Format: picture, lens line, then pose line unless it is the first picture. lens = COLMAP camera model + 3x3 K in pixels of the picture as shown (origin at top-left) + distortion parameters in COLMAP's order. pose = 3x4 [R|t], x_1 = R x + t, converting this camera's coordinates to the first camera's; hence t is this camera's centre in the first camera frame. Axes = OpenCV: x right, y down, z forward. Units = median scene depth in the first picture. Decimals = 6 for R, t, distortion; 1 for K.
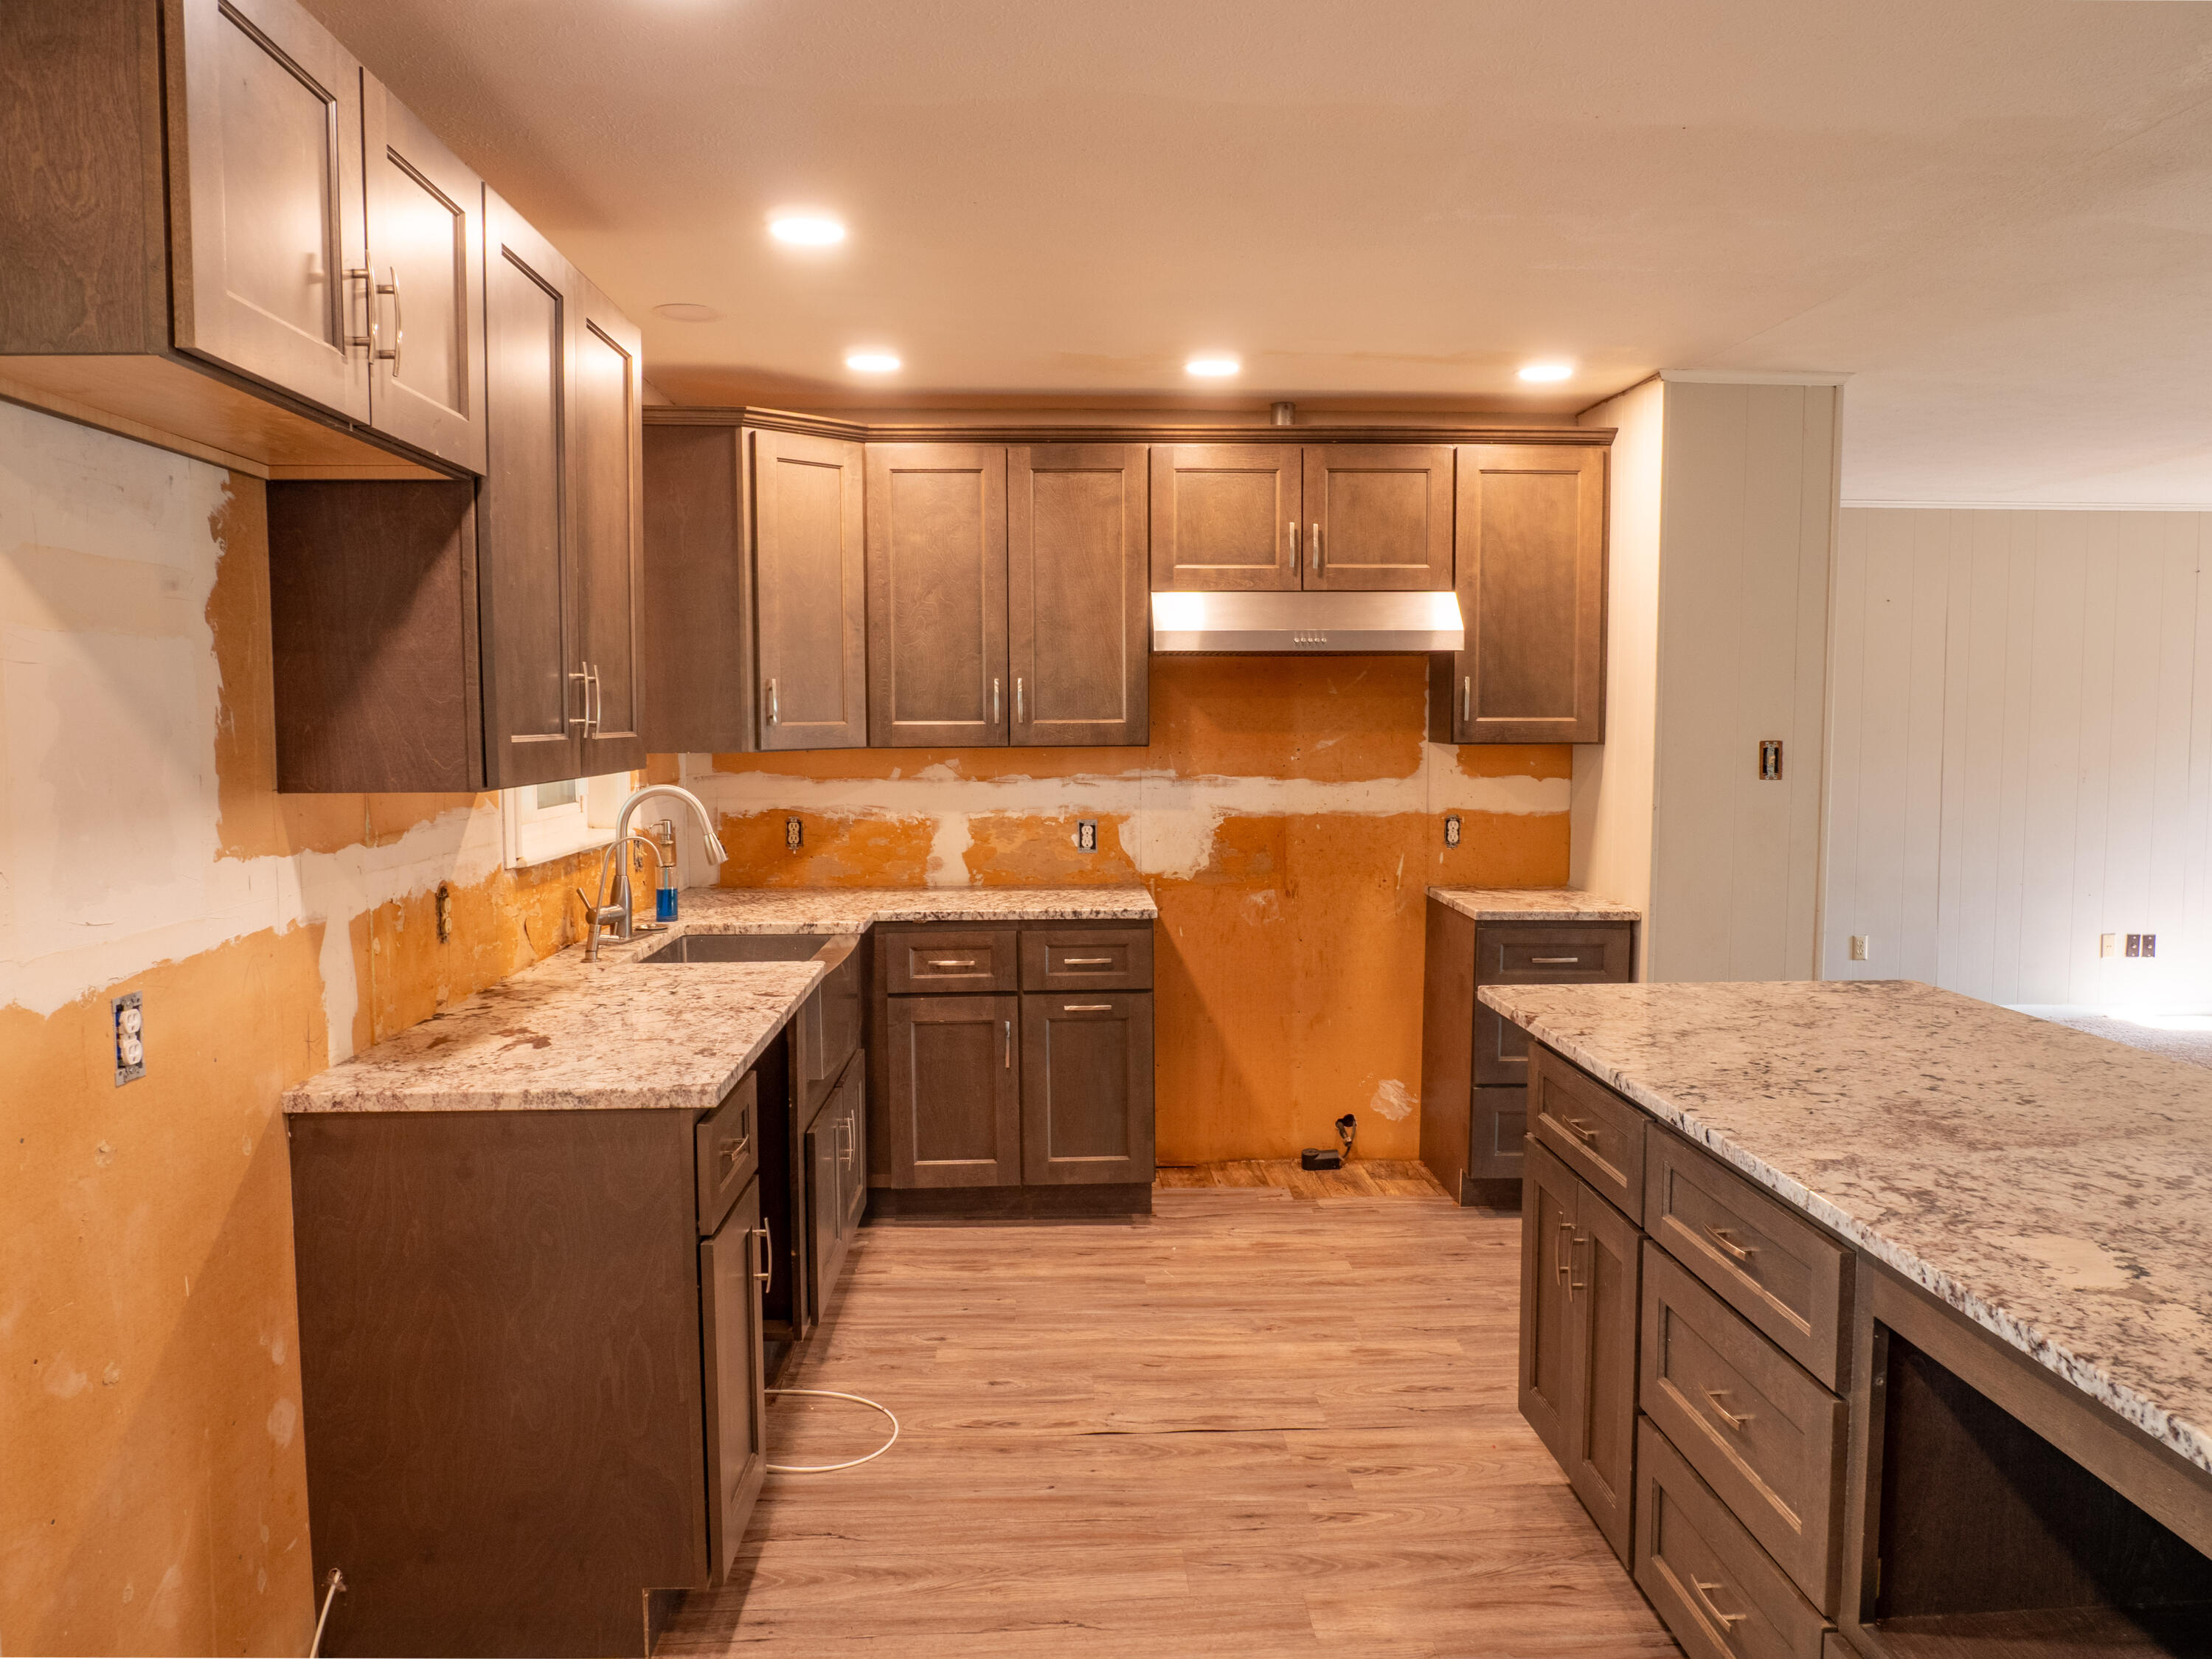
lens RADIAL K [[1608.2, 0, 1107.2], [0, 1608.2, 834.6], [0, 0, 1]] dist [-0.040810, 0.008413]
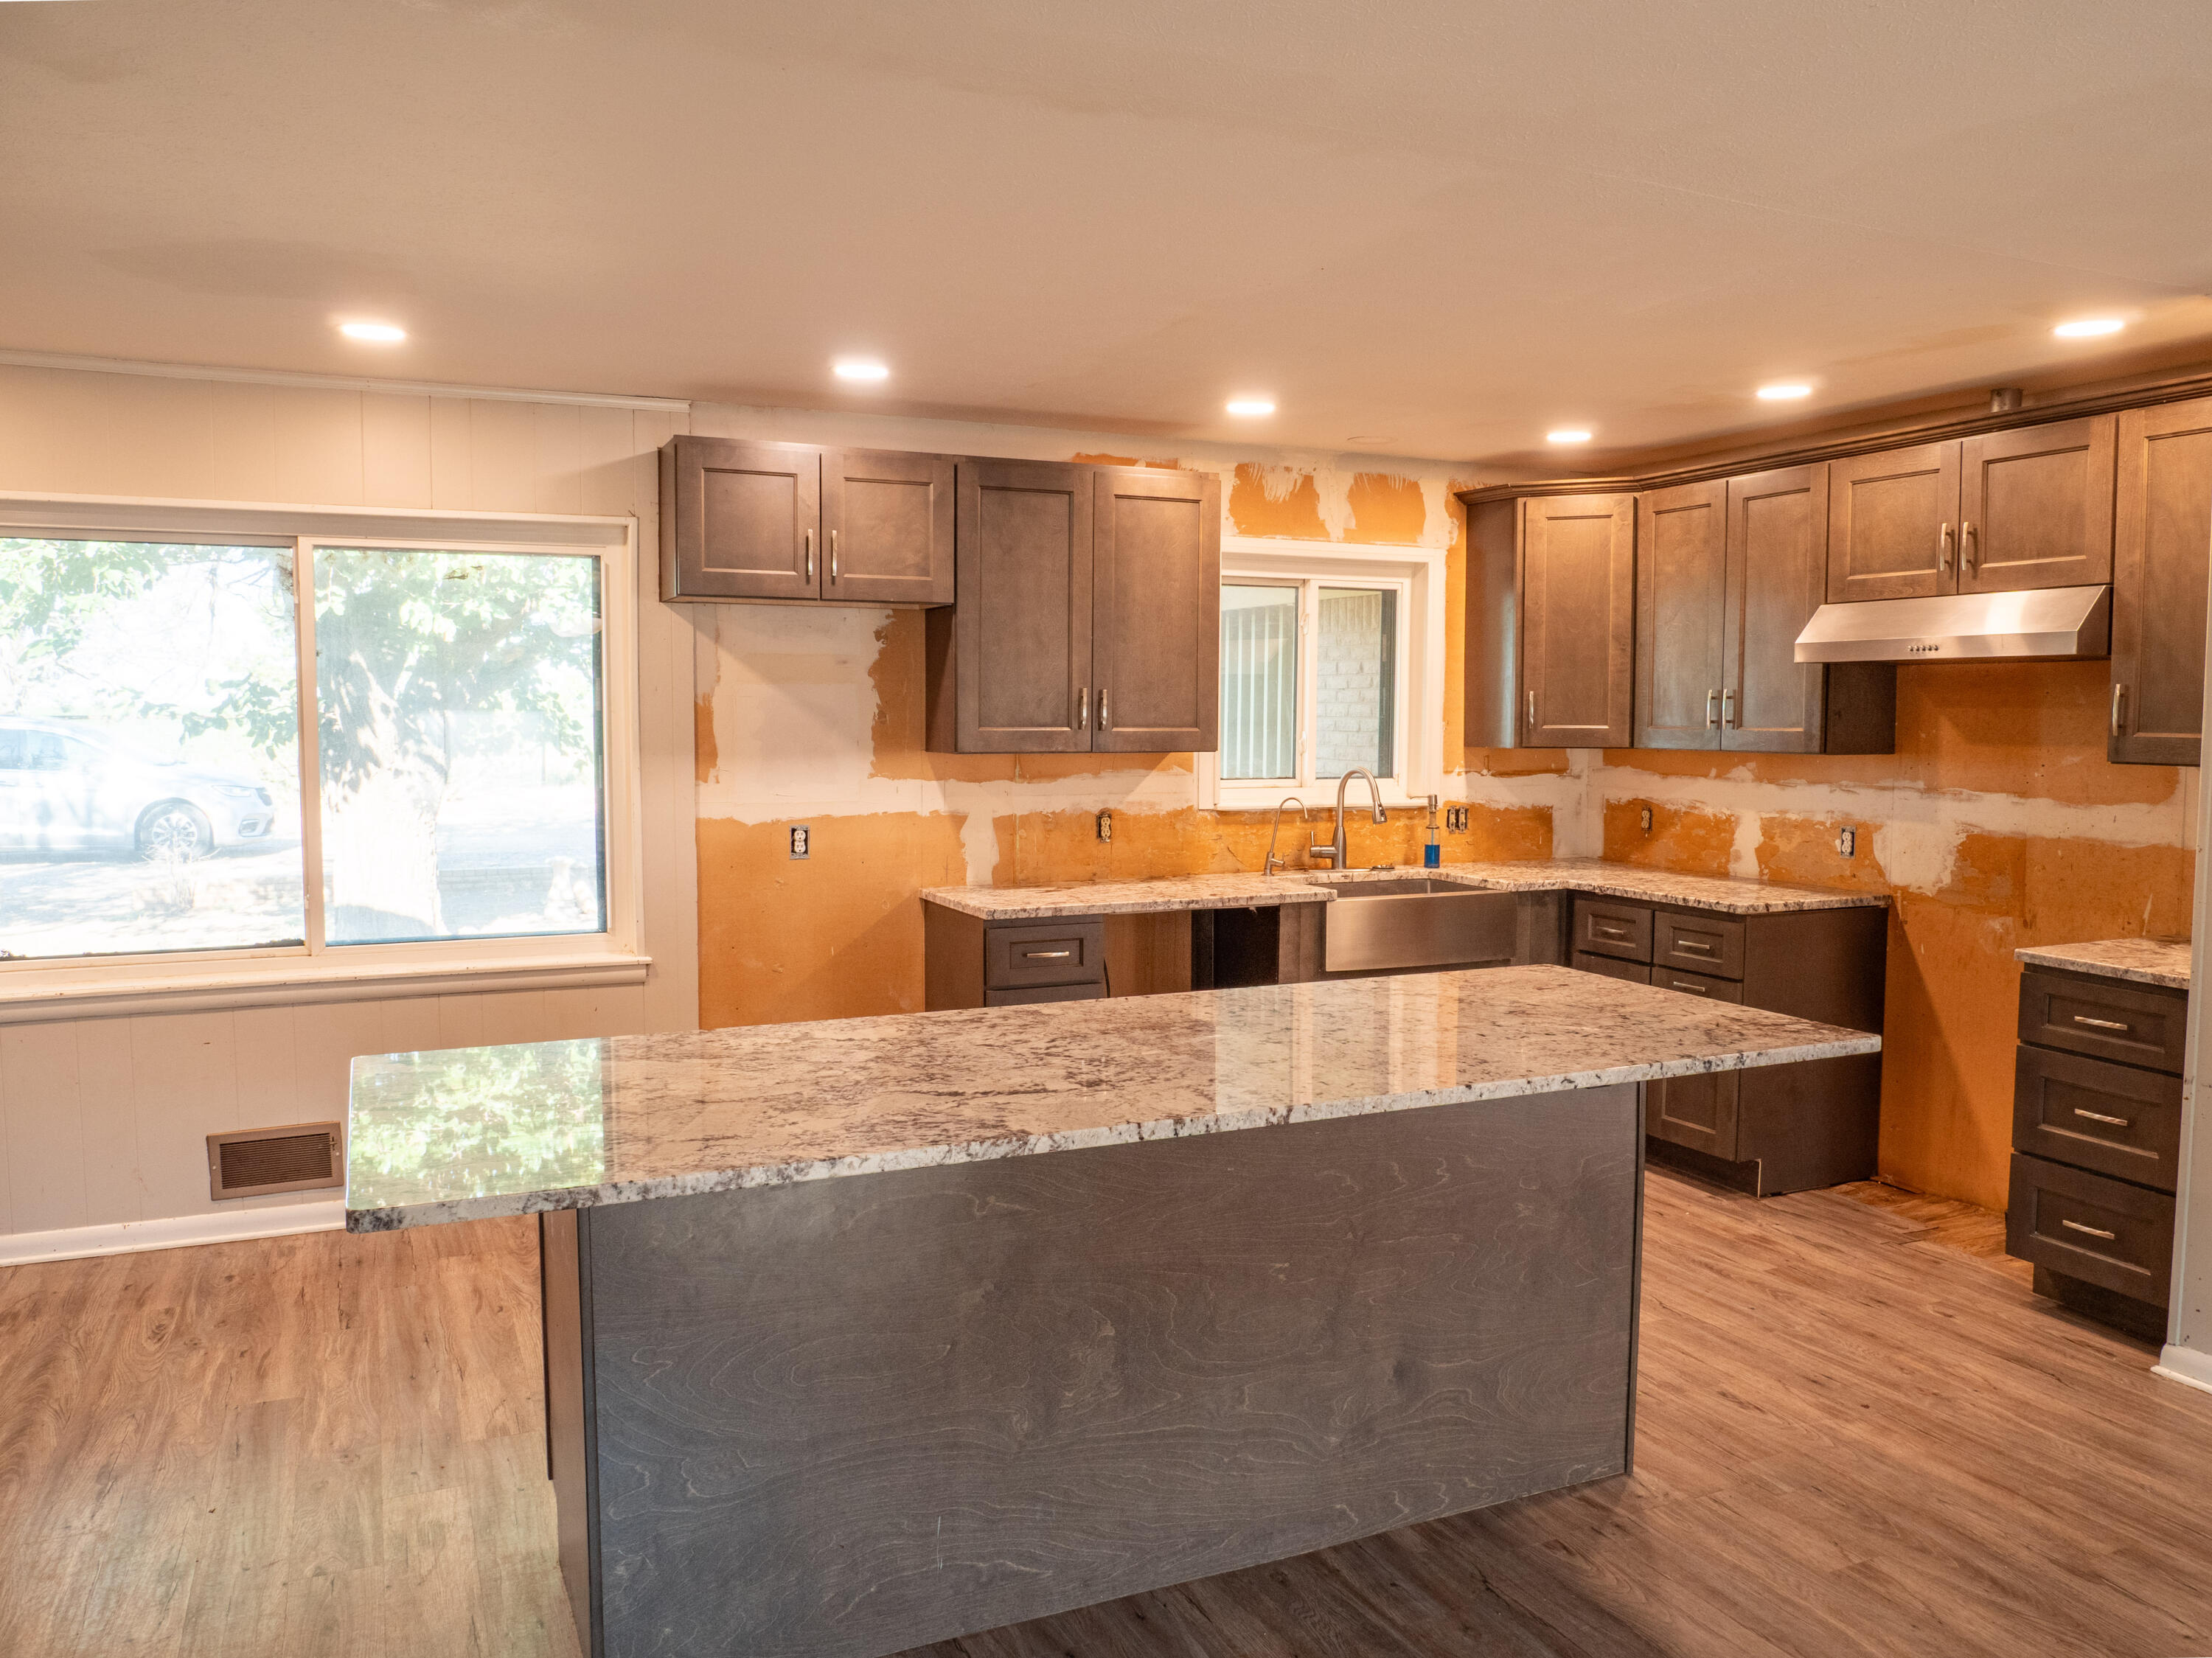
lens RADIAL K [[1624.8, 0, 1111.6], [0, 1624.8, 833.9], [0, 0, 1]] dist [-0.042477, 0.005687]
pose [[0.374919, 0.074972, -0.924021, 0.800165], [-0.075352, 0.995891, 0.050230, -0.021614], [0.923990, 0.050795, 0.379028, 0.190672]]
